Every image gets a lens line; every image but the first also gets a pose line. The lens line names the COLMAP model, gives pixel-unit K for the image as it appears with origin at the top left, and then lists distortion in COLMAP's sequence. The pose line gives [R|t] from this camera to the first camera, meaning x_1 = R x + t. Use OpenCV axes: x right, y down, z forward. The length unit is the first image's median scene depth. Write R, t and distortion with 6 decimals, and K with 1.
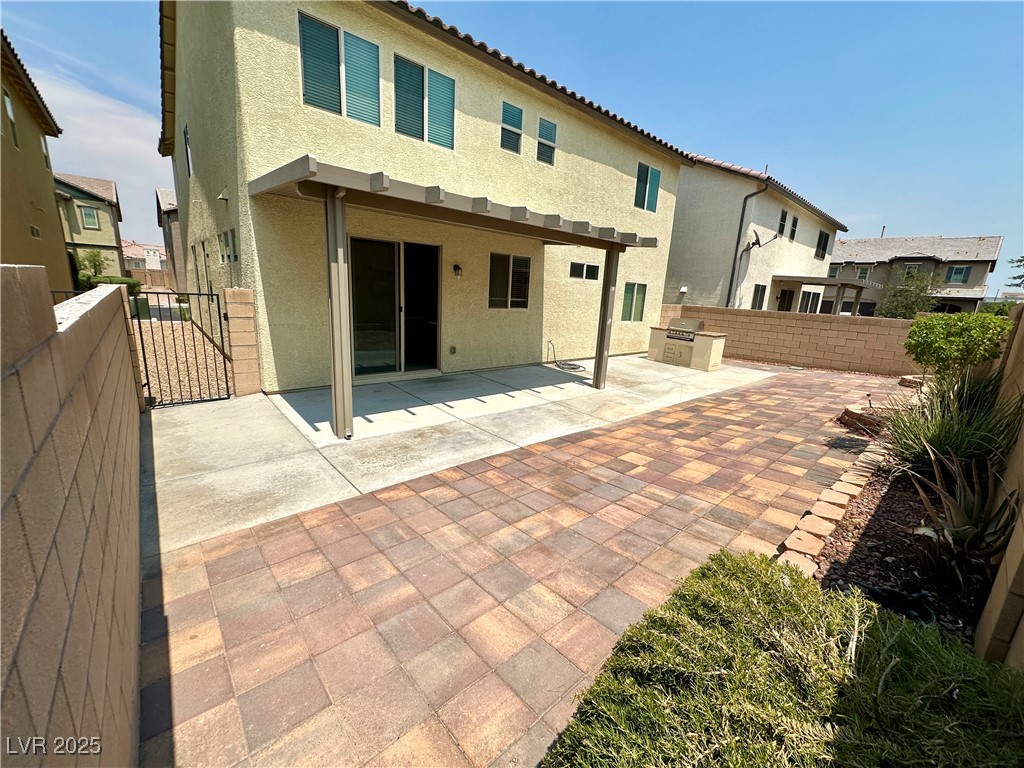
lens RADIAL K [[409.7, 0, 512.0], [0, 409.7, 384.0], [0, 0, 1]] dist [-0.003864, -0.000636]
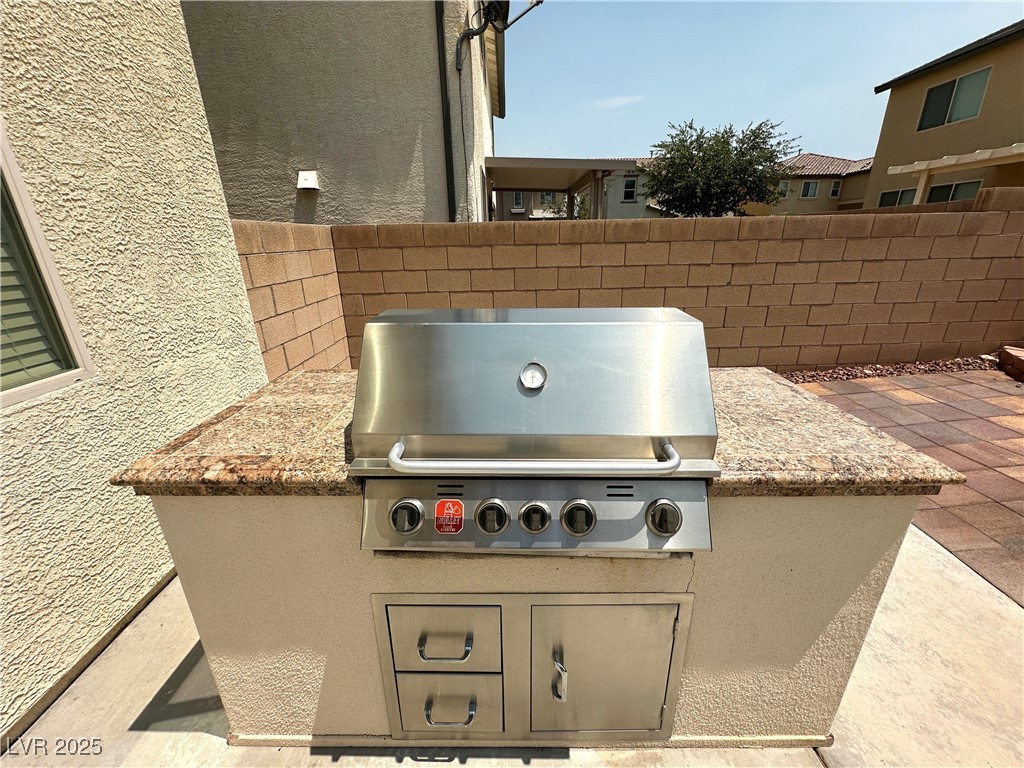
lens RADIAL K [[409.7, 0, 512.0], [0, 409.7, 384.0], [0, 0, 1]] dist [-0.003864, -0.000636]
pose [[0.646836, -0.317305, 0.693485, 0.271583], [0.224381, 0.948267, 0.224594, -0.126994], [-0.728874, 0.010329, 0.684570, 0.718872]]
